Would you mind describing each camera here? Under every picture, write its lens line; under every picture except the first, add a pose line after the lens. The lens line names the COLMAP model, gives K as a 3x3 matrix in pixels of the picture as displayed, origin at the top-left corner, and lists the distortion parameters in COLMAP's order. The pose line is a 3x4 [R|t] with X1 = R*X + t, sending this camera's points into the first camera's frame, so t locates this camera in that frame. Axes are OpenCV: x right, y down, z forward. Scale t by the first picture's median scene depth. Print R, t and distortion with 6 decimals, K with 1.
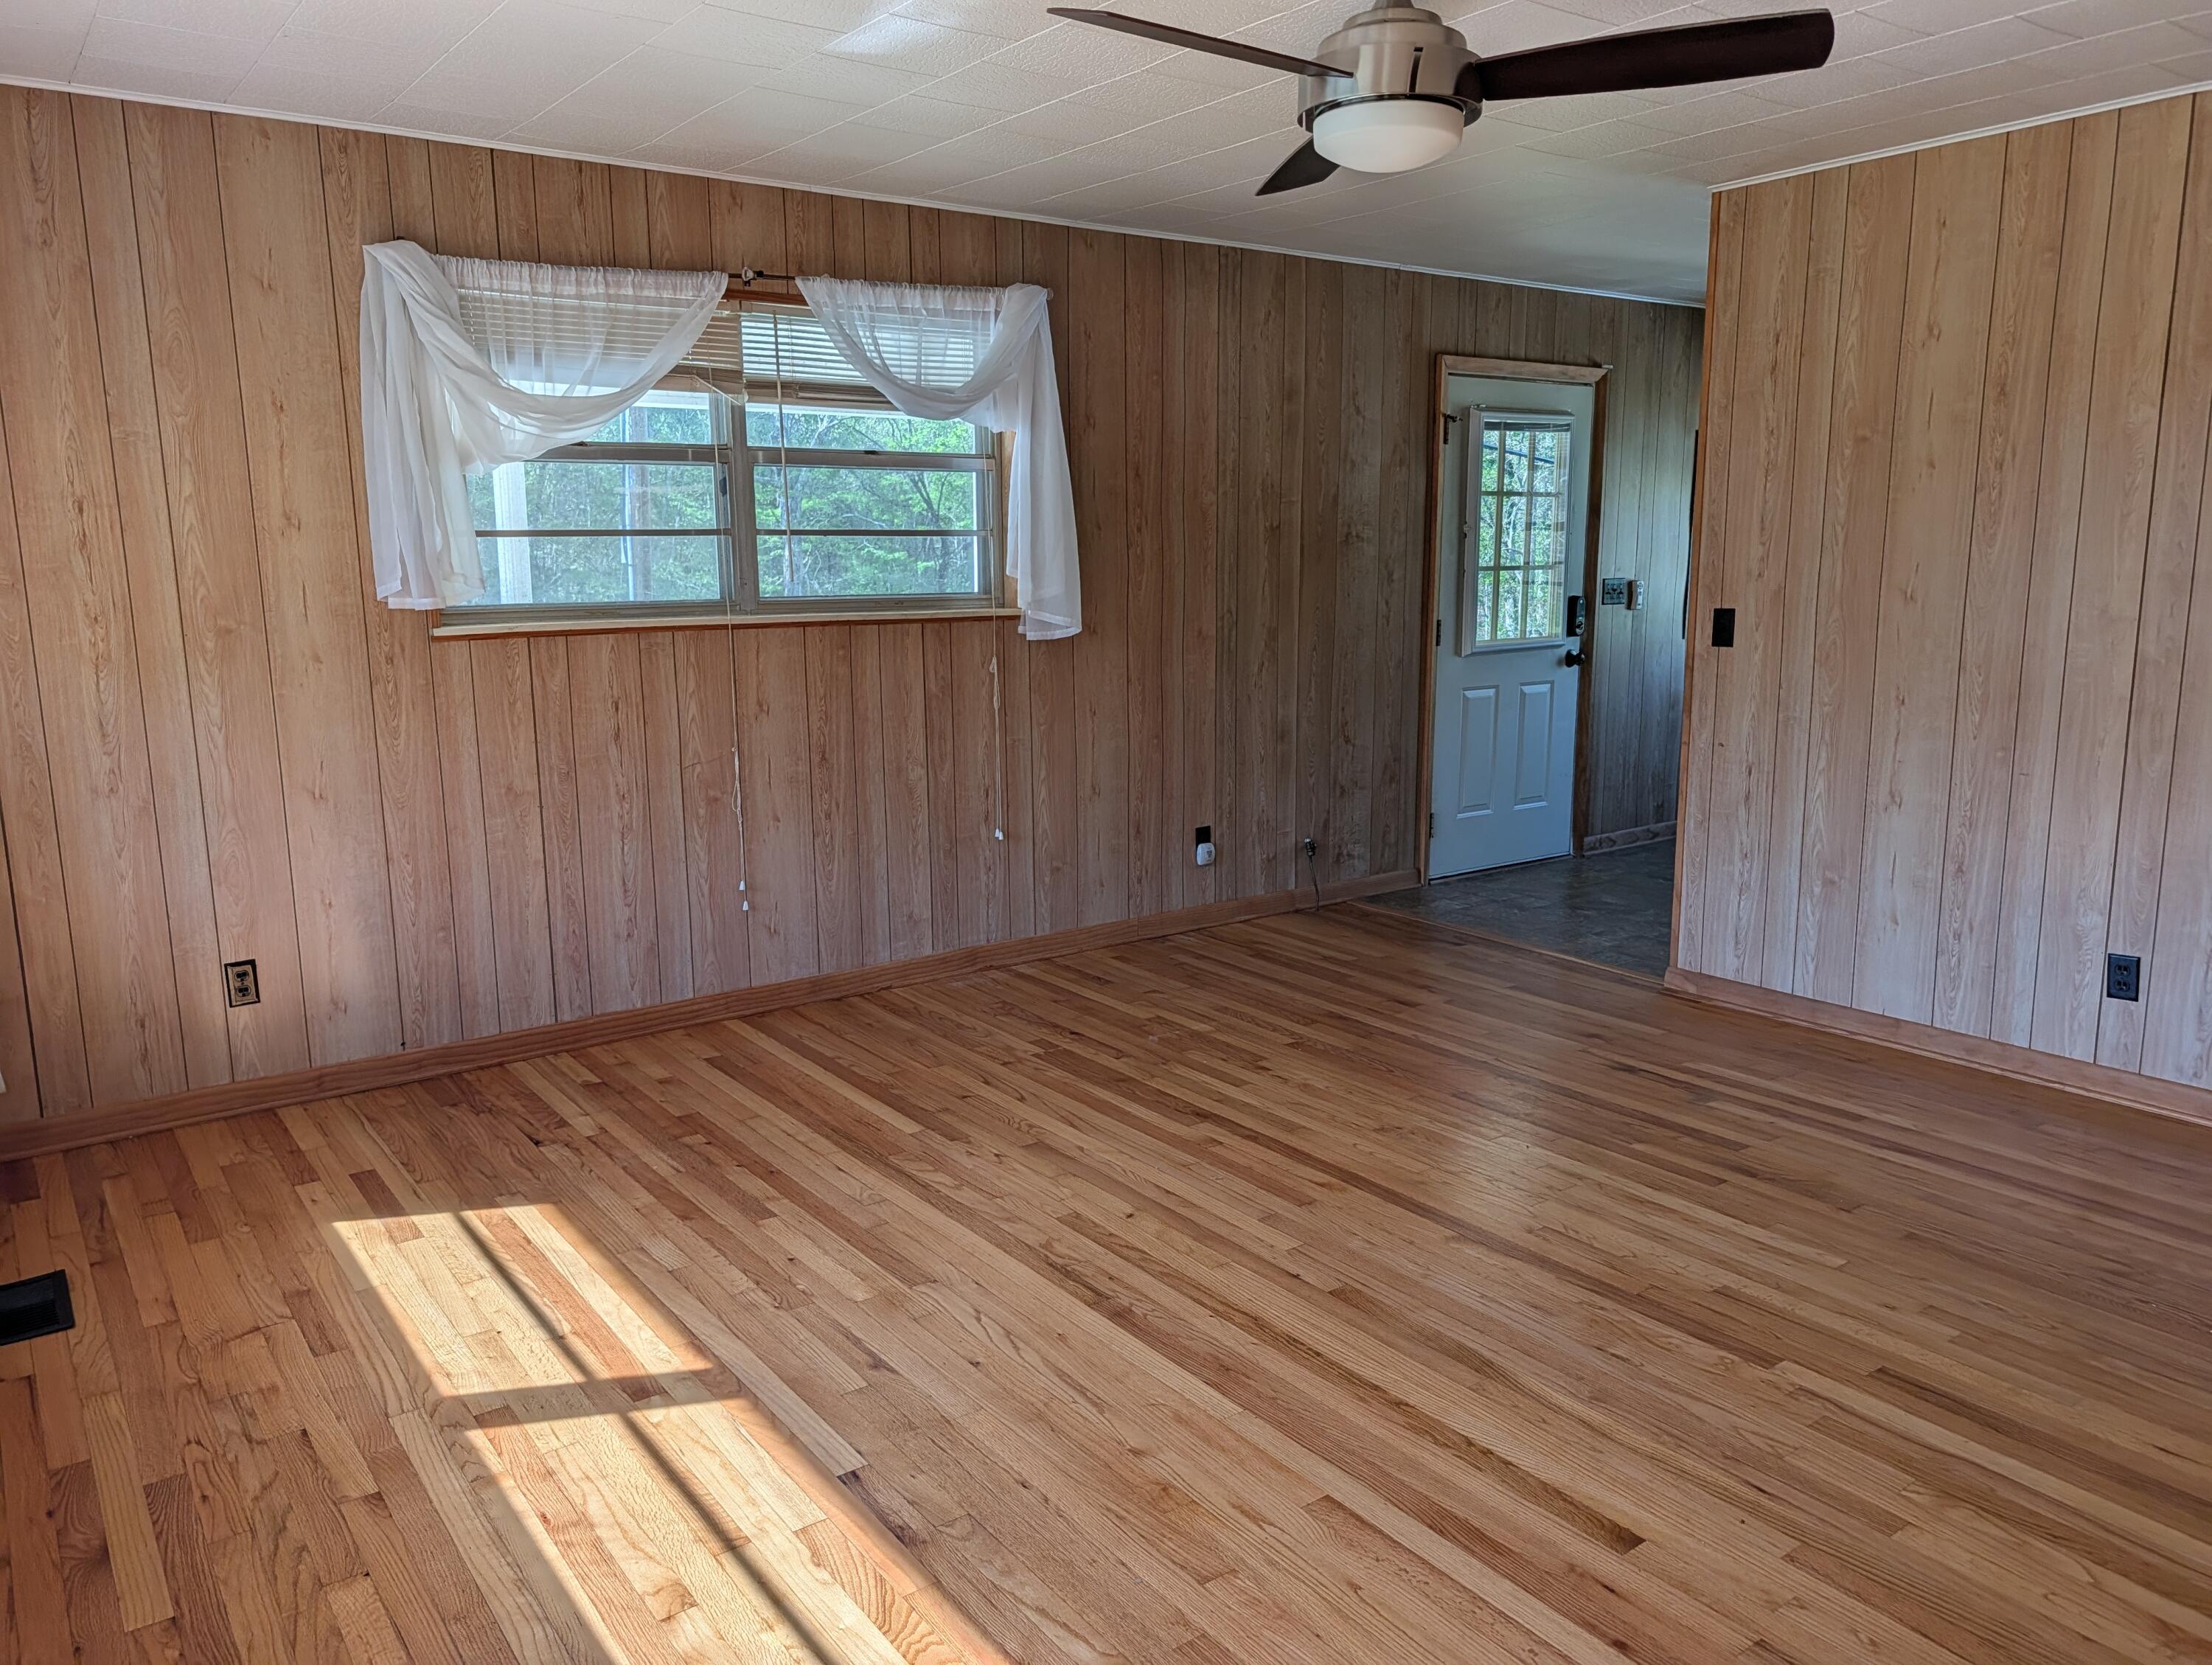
lens RADIAL K [[1542.1, 0, 1146.4], [0, 1542.1, 829.9], [0, 0, 1]] dist [0.004190, -0.080775]
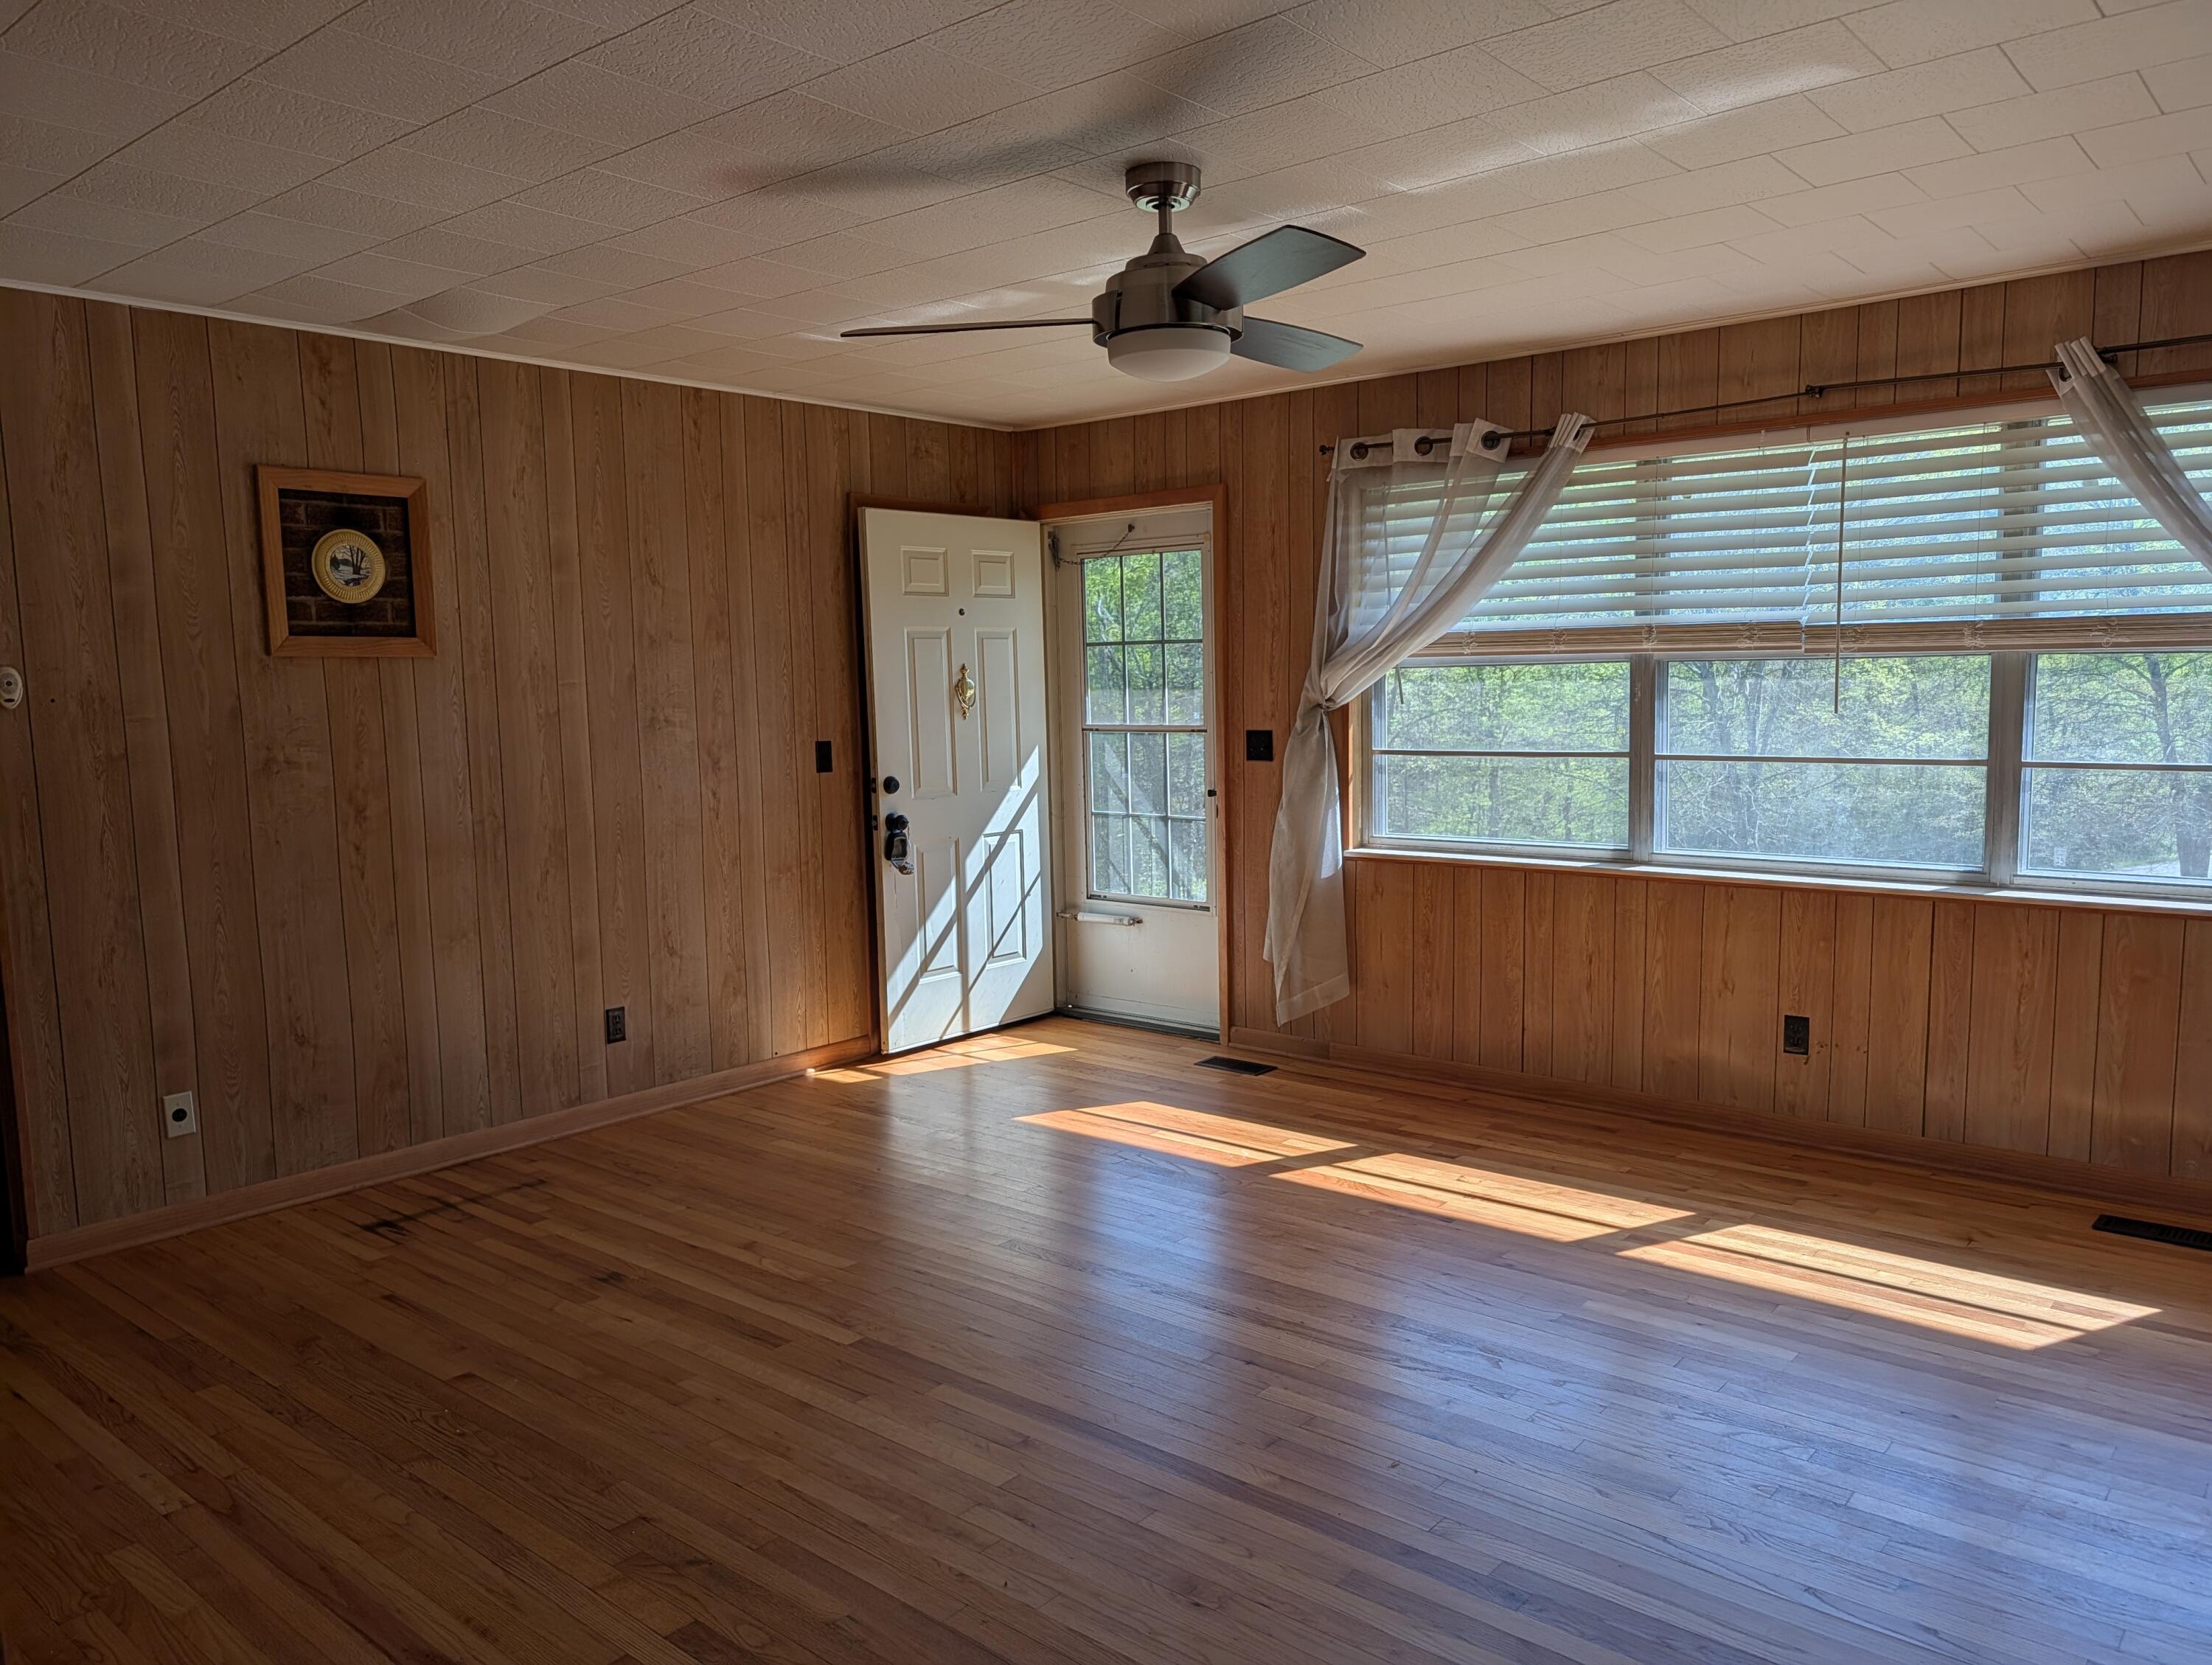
lens RADIAL K [[1542.1, 0, 1146.4], [0, 1542.1, 829.9], [0, 0, 1]] dist [0.004190, -0.080775]
pose [[-0.974297, 0.060645, -0.216952, 0.434562], [-0.004458, 0.957702, 0.287729, -0.442534], [0.225224, 0.281300, -0.932815, 2.163186]]
